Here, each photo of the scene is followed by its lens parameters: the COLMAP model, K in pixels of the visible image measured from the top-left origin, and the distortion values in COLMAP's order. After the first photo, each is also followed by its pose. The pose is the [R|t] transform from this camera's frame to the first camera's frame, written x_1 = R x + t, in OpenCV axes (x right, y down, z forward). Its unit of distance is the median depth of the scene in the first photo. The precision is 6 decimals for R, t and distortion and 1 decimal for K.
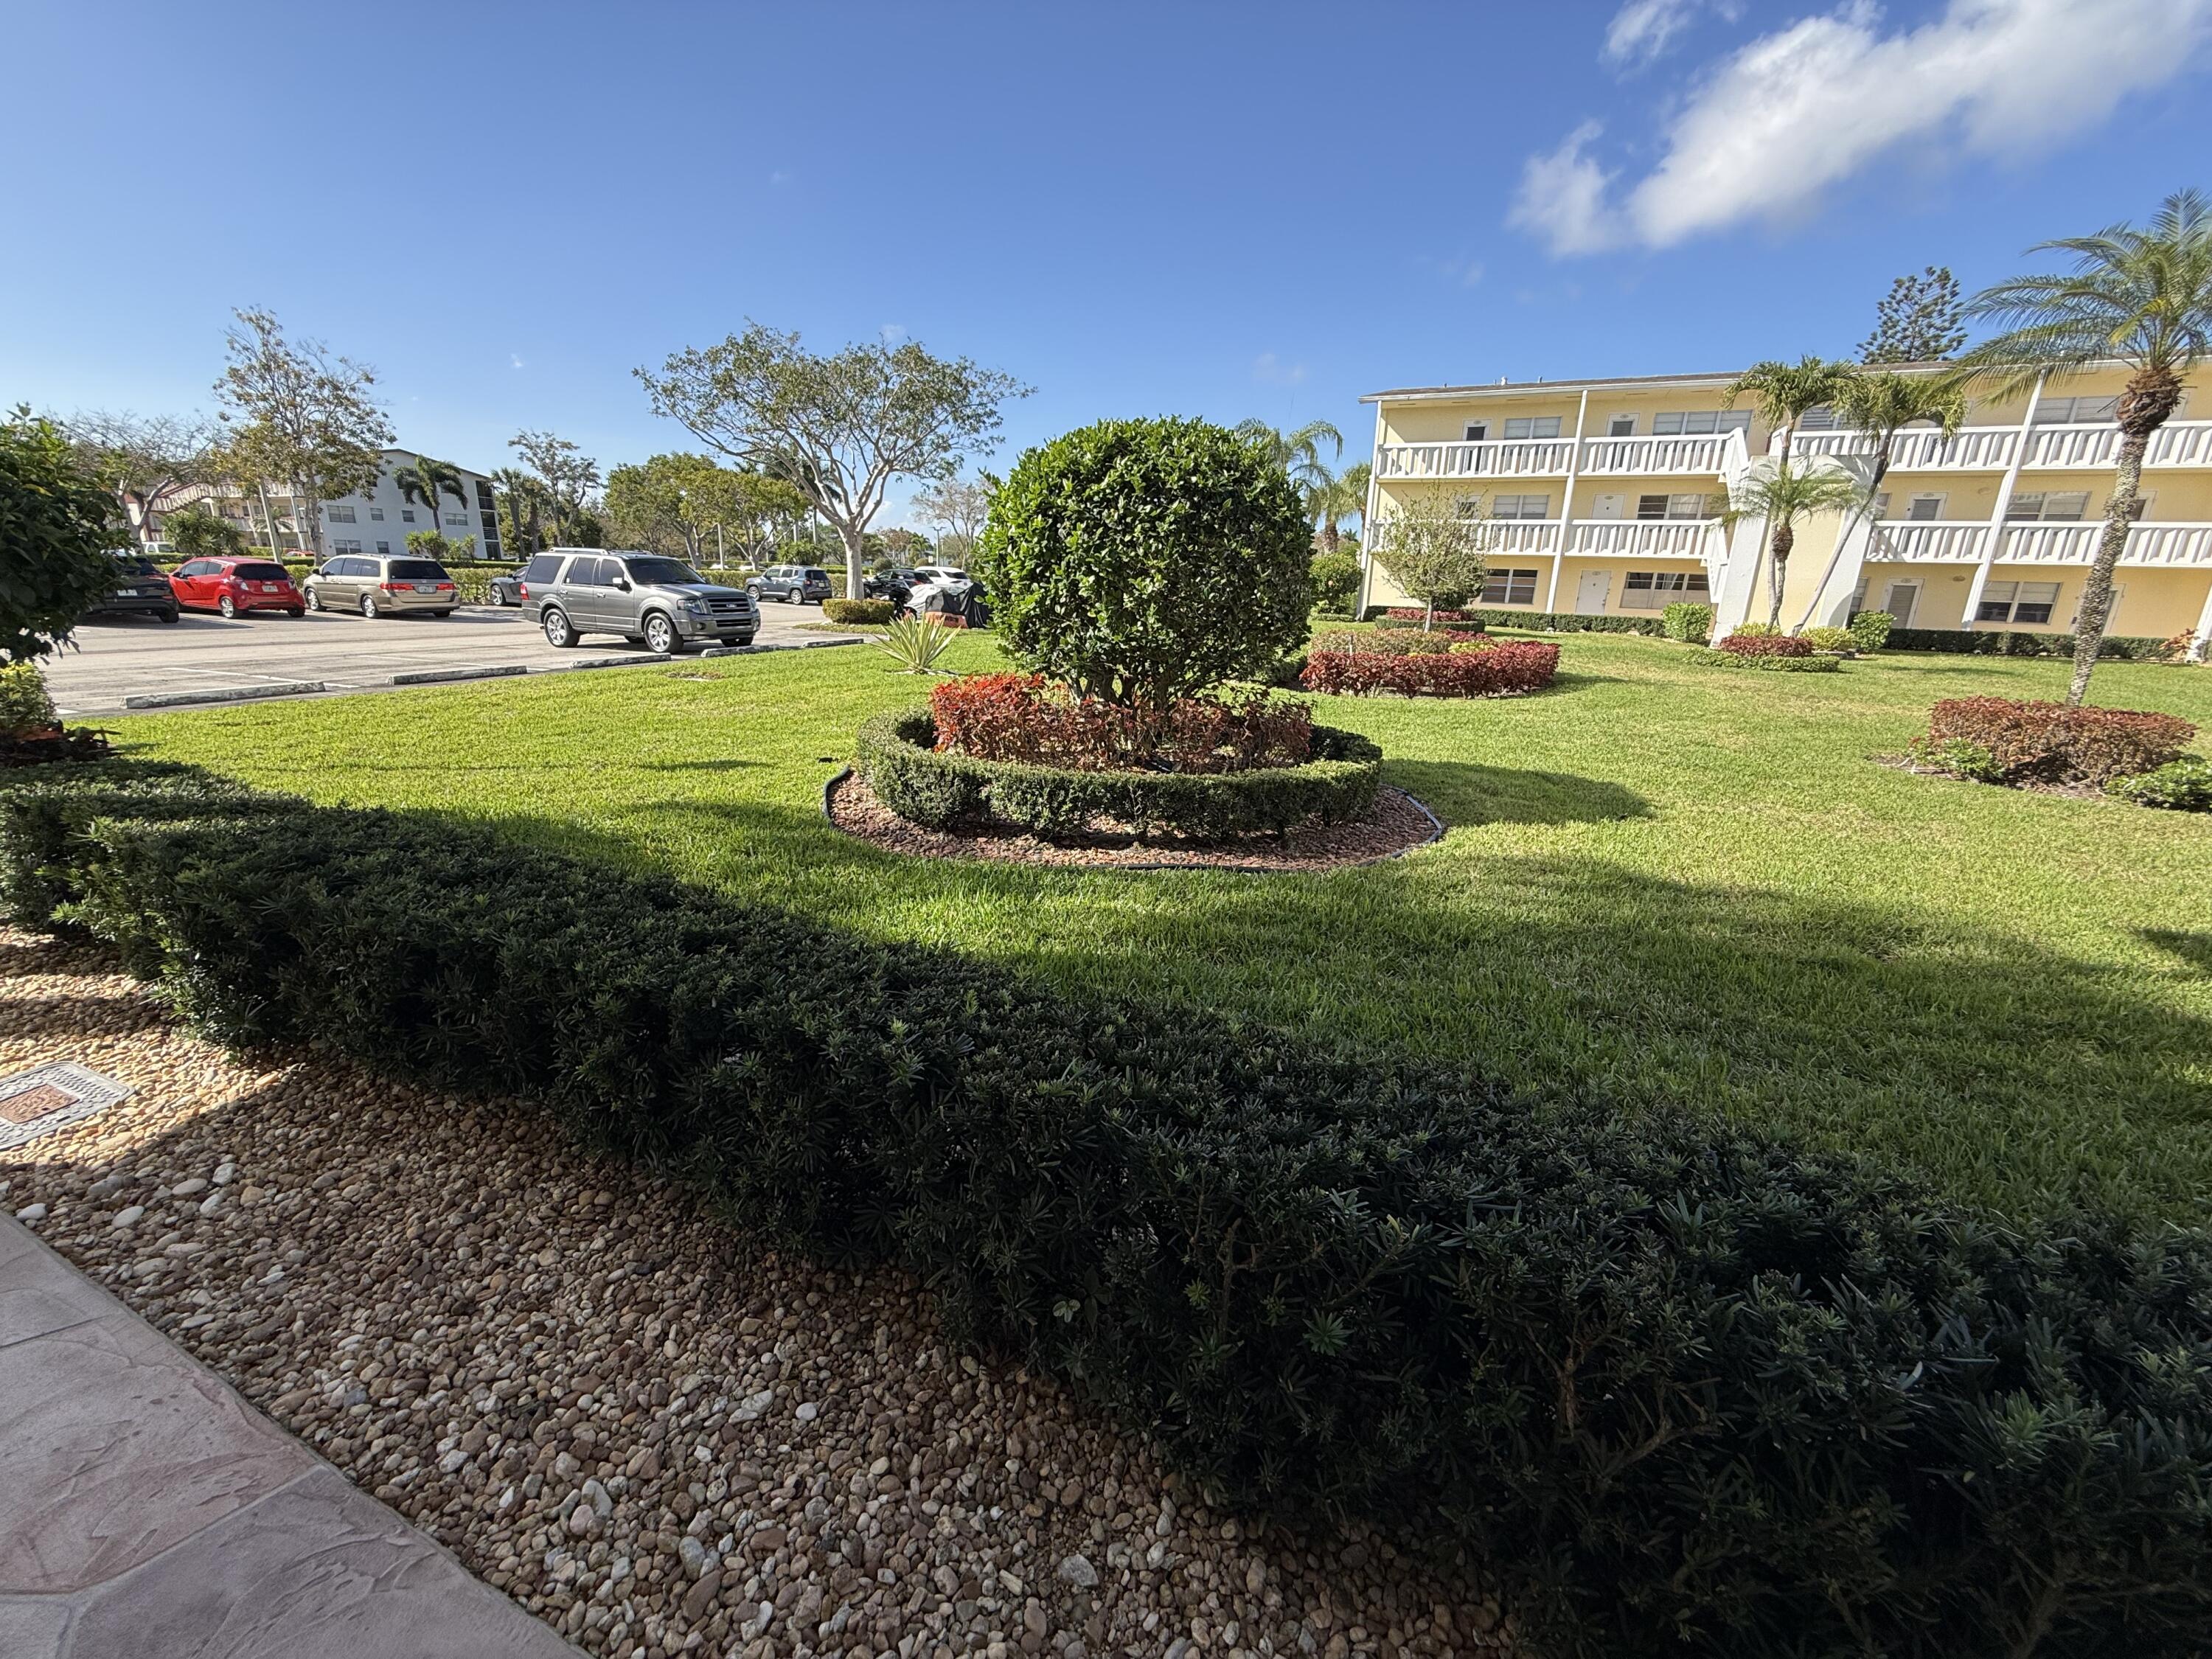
lens RADIAL K [[887.4, 0, 1100.9], [0, 887.4, 824.2], [0, 0, 1]] dist [0.000308, 0.000158]
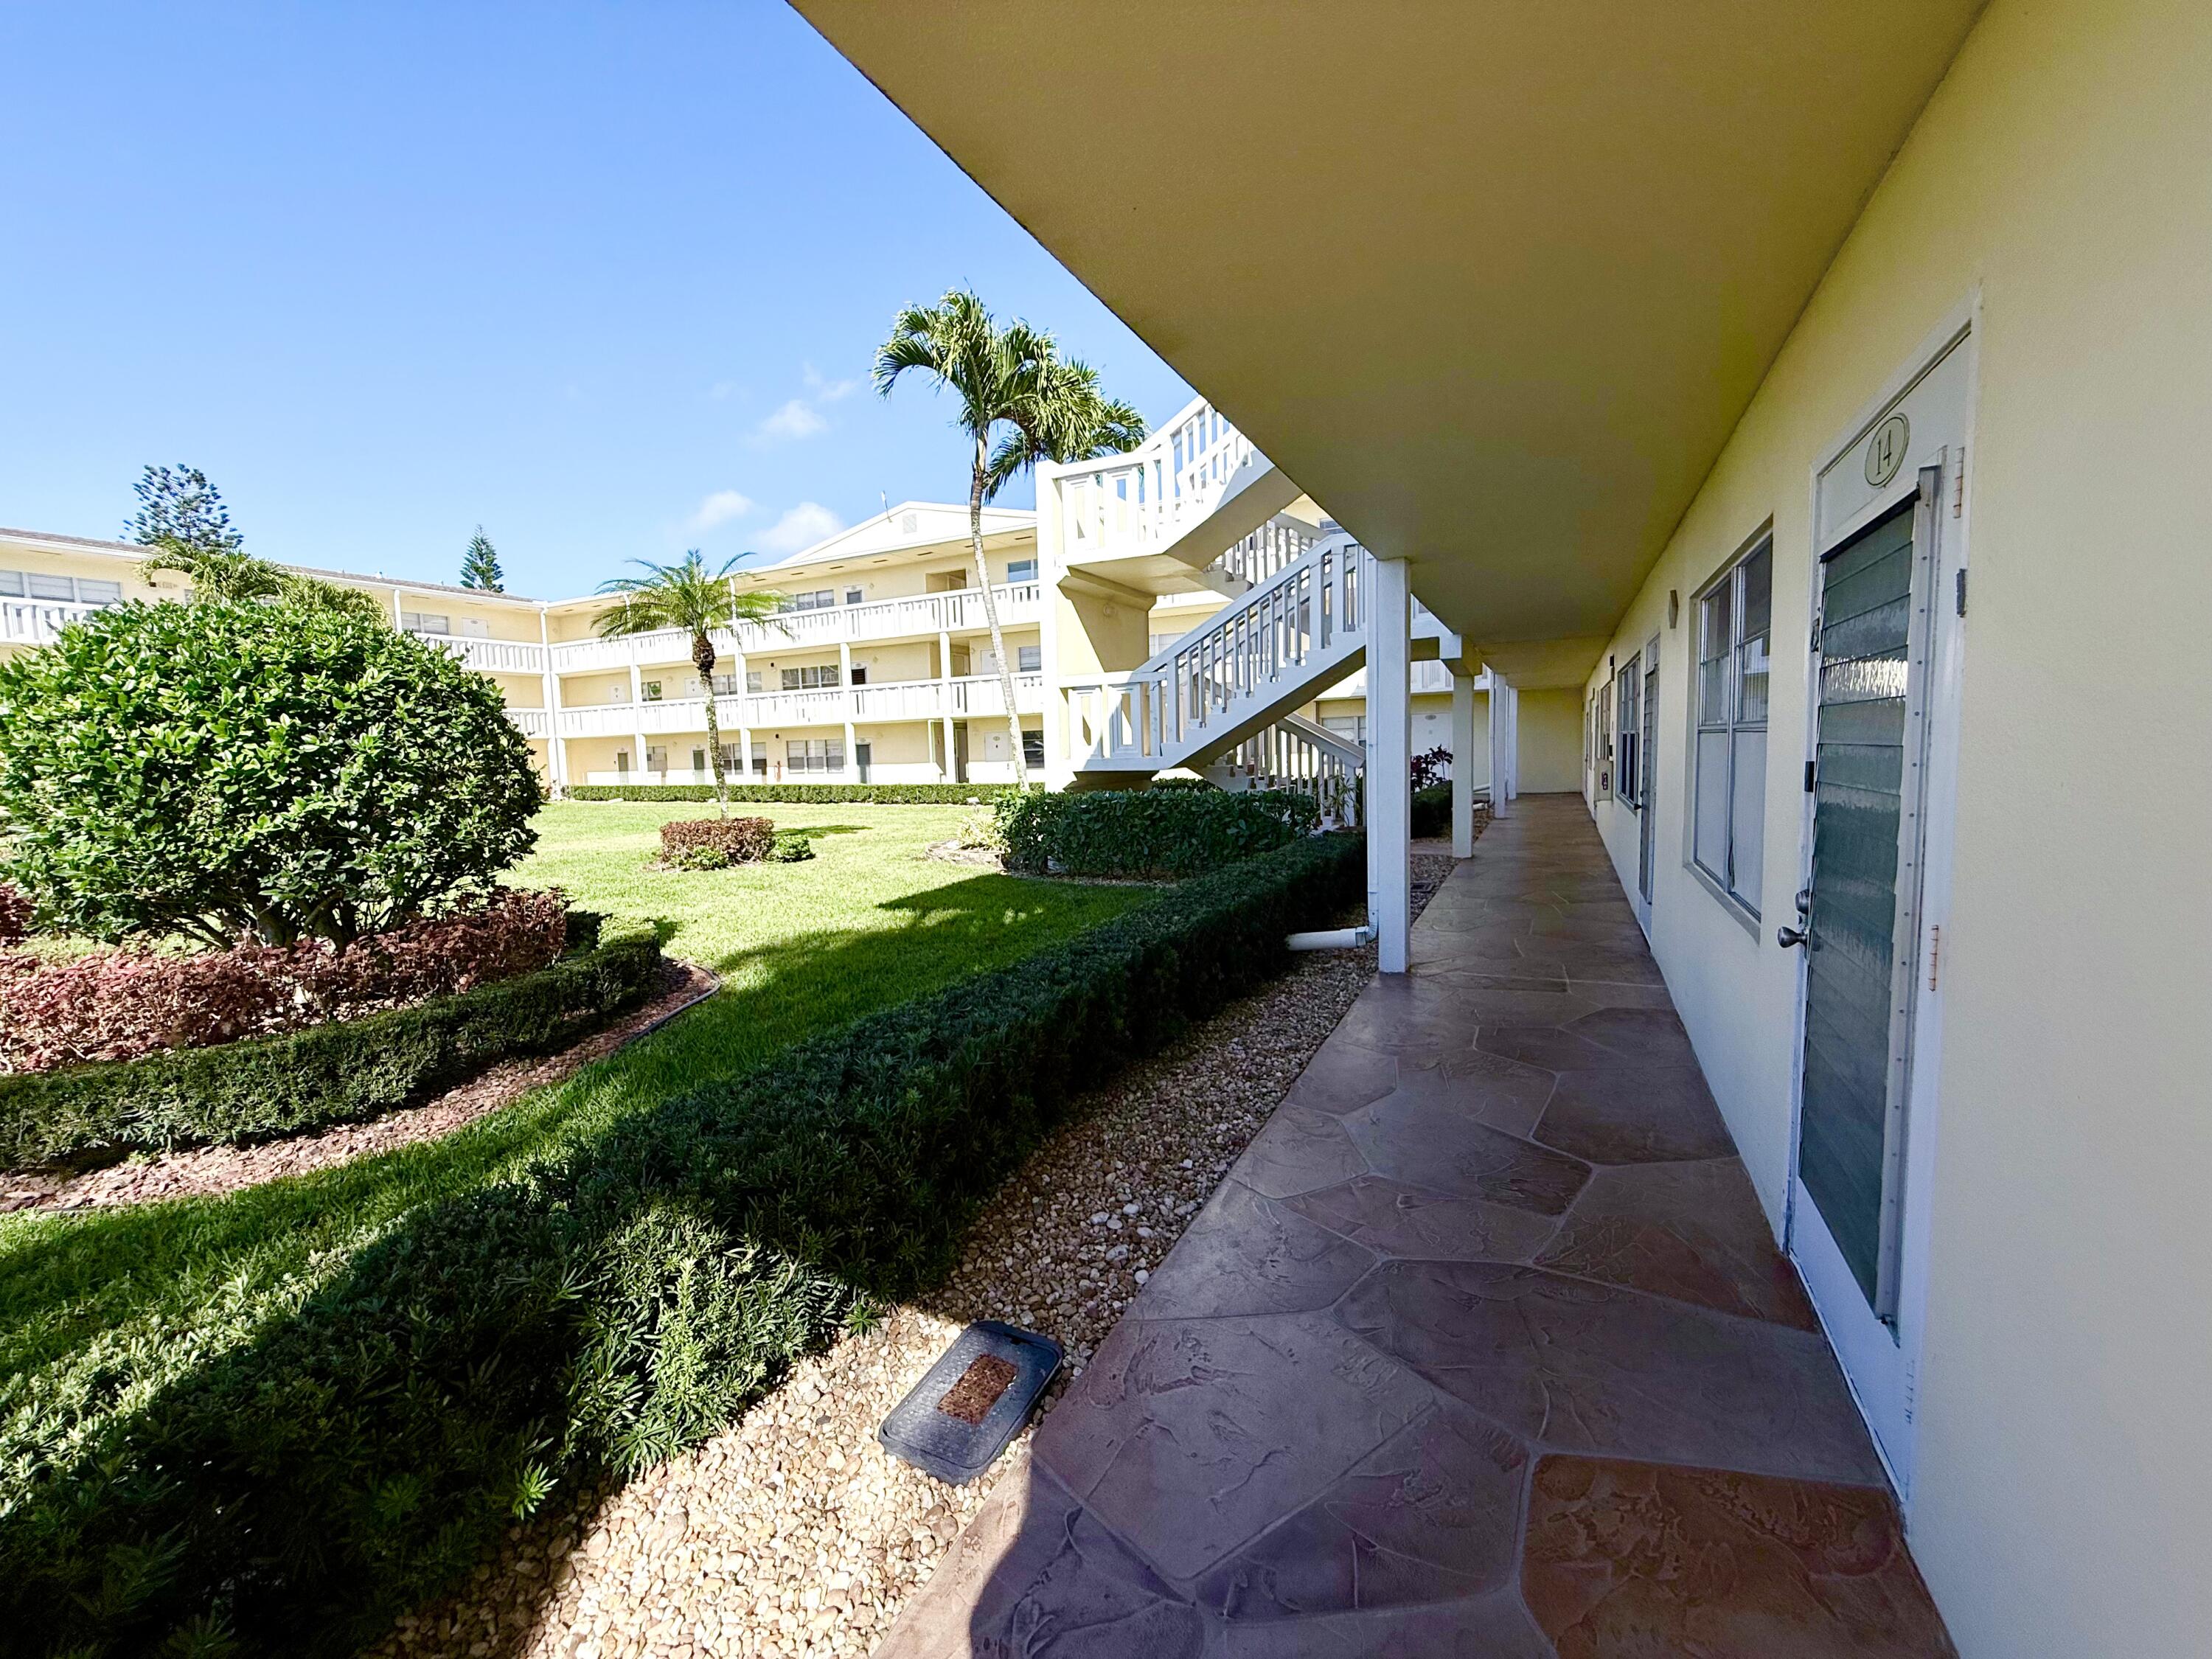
lens RADIAL K [[887.4, 0, 1103.8], [0, 887.4, 821.6], [0, 0, 1]] dist [0.000308, 0.000158]
pose [[0.030249, -0.113721, 0.993052, -0.340335], [0.301985, 0.948119, 0.099377, -0.045814], [-0.952833, 0.296880, 0.063022, 0.111086]]
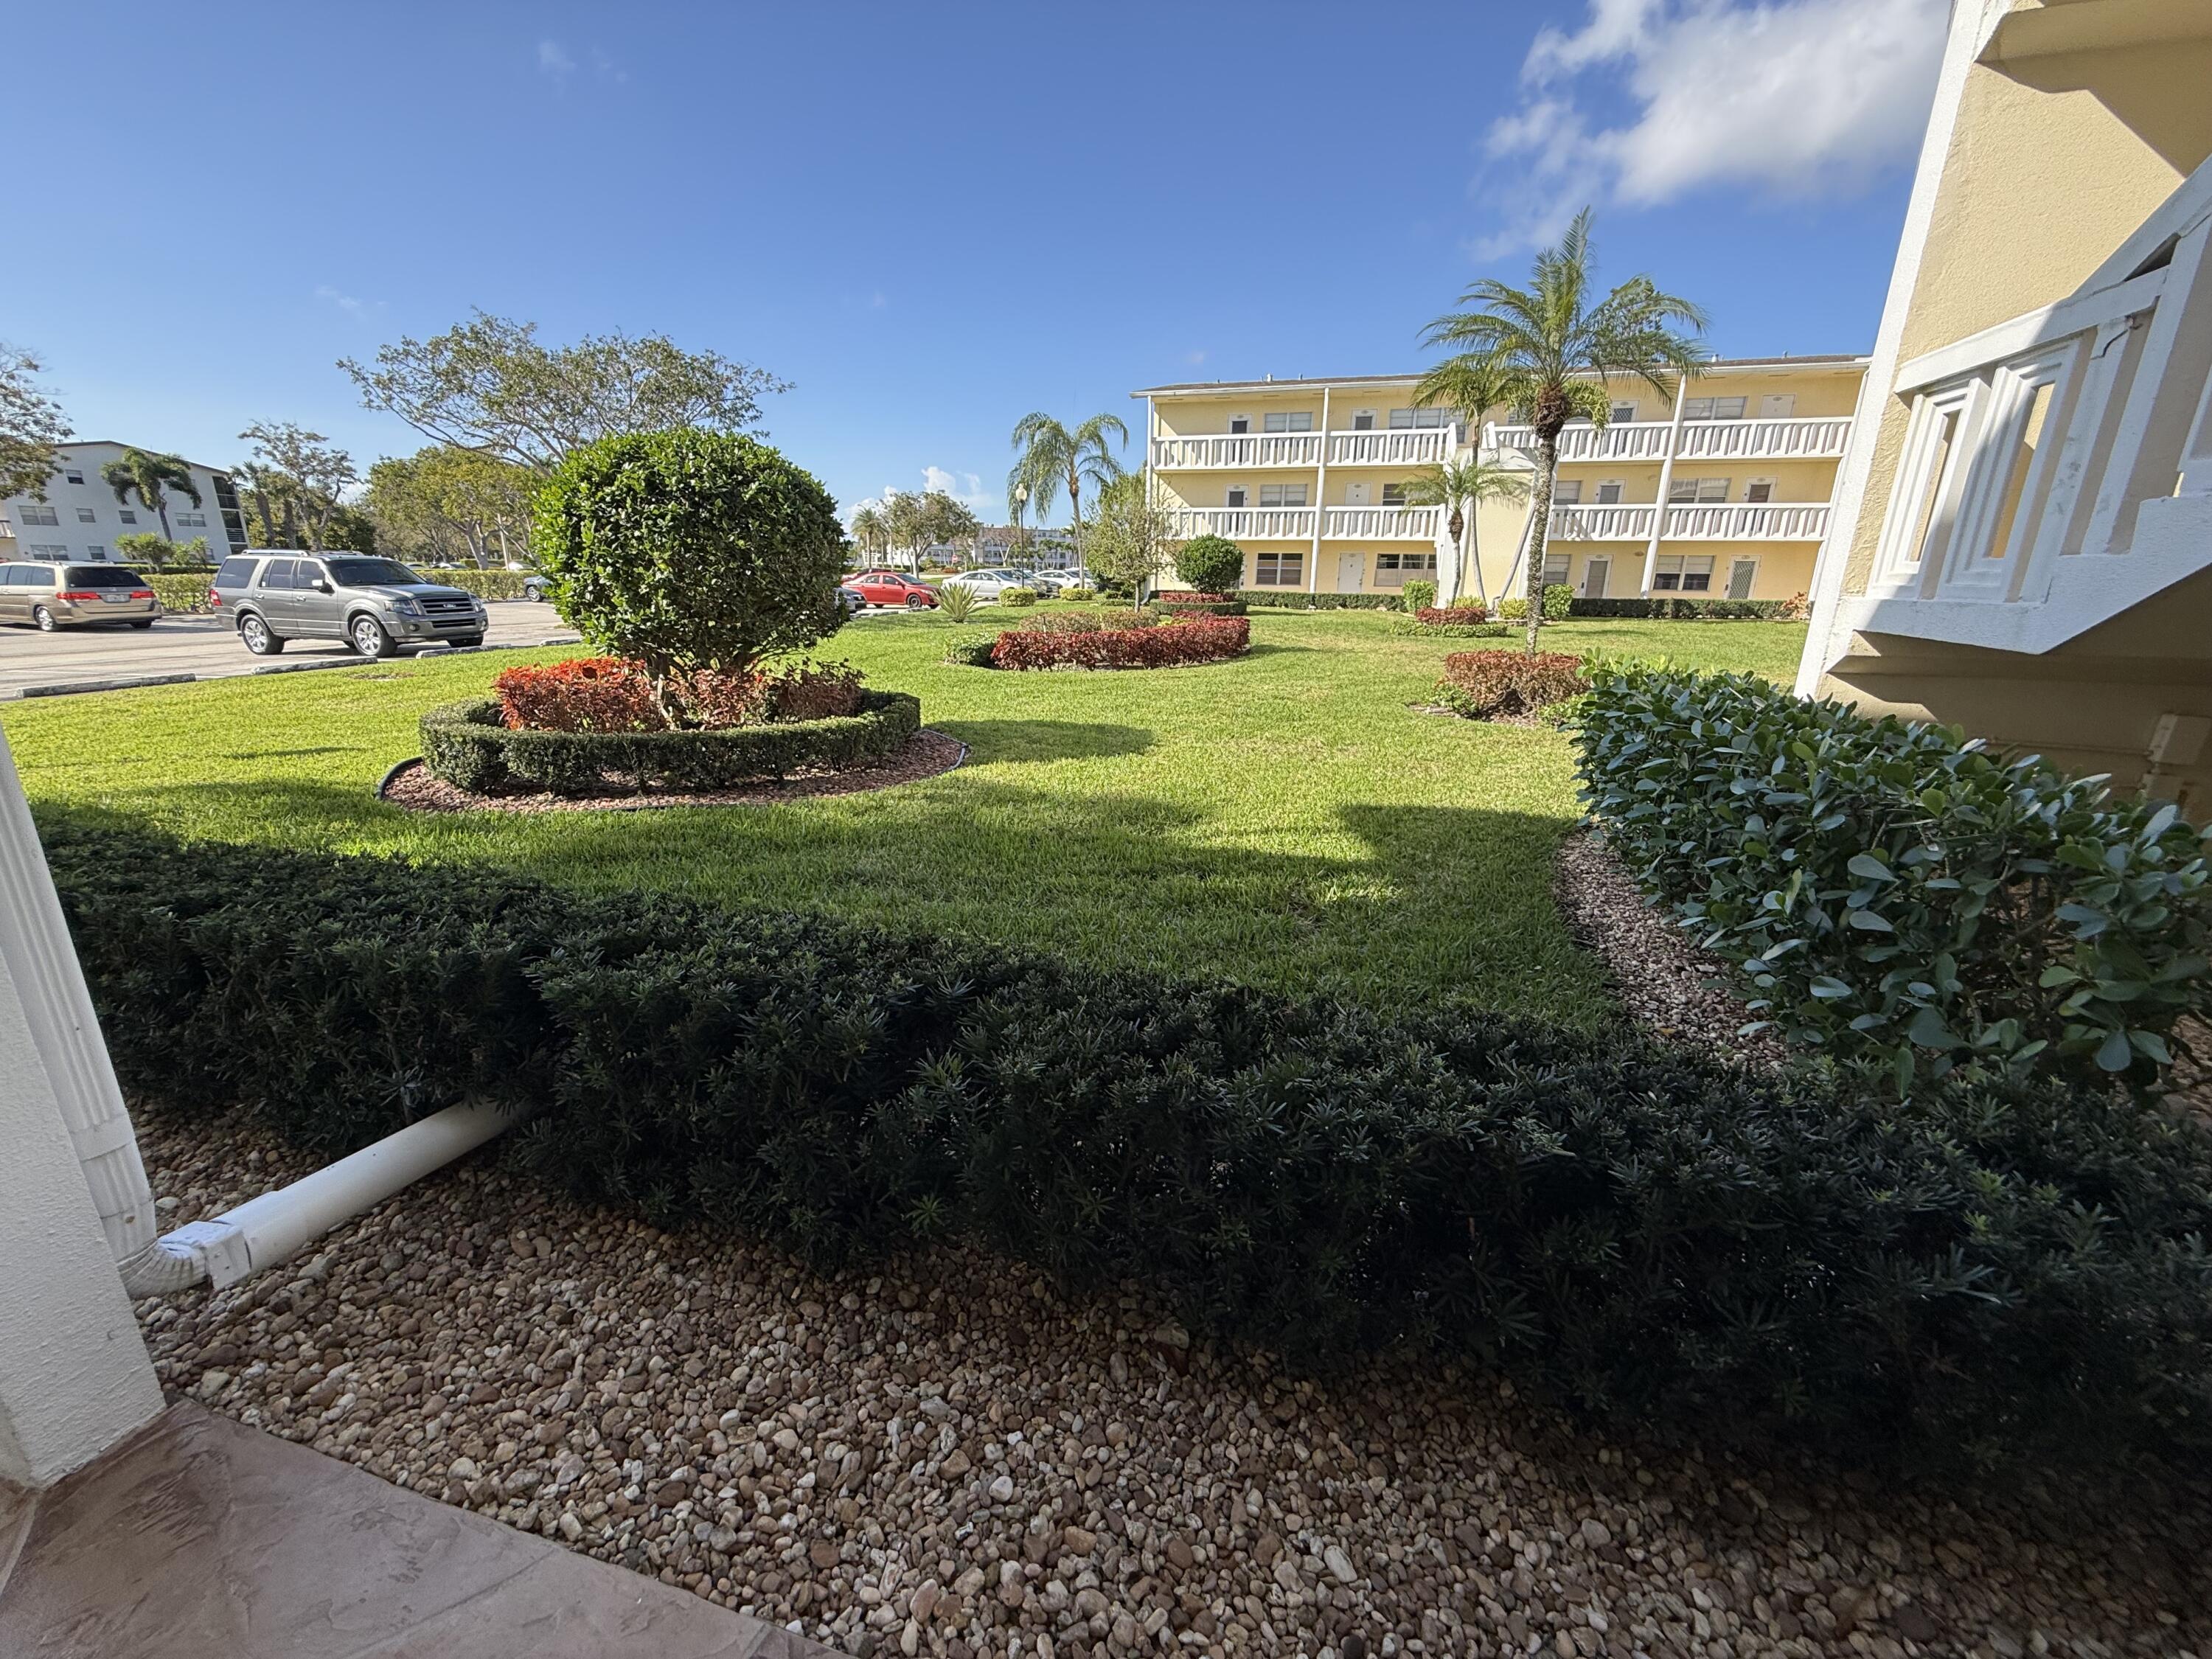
lens RADIAL K [[887.4, 0, 1110.5], [0, 887.4, 827.3], [0, 0, 1]] dist [0.000308, 0.000158]
pose [[0.987492, -0.064025, 0.144088, 0.172685], [0.062094, 0.997911, 0.017858, 0.030821], [-0.144930, -0.008687, 0.989404, -0.094454]]
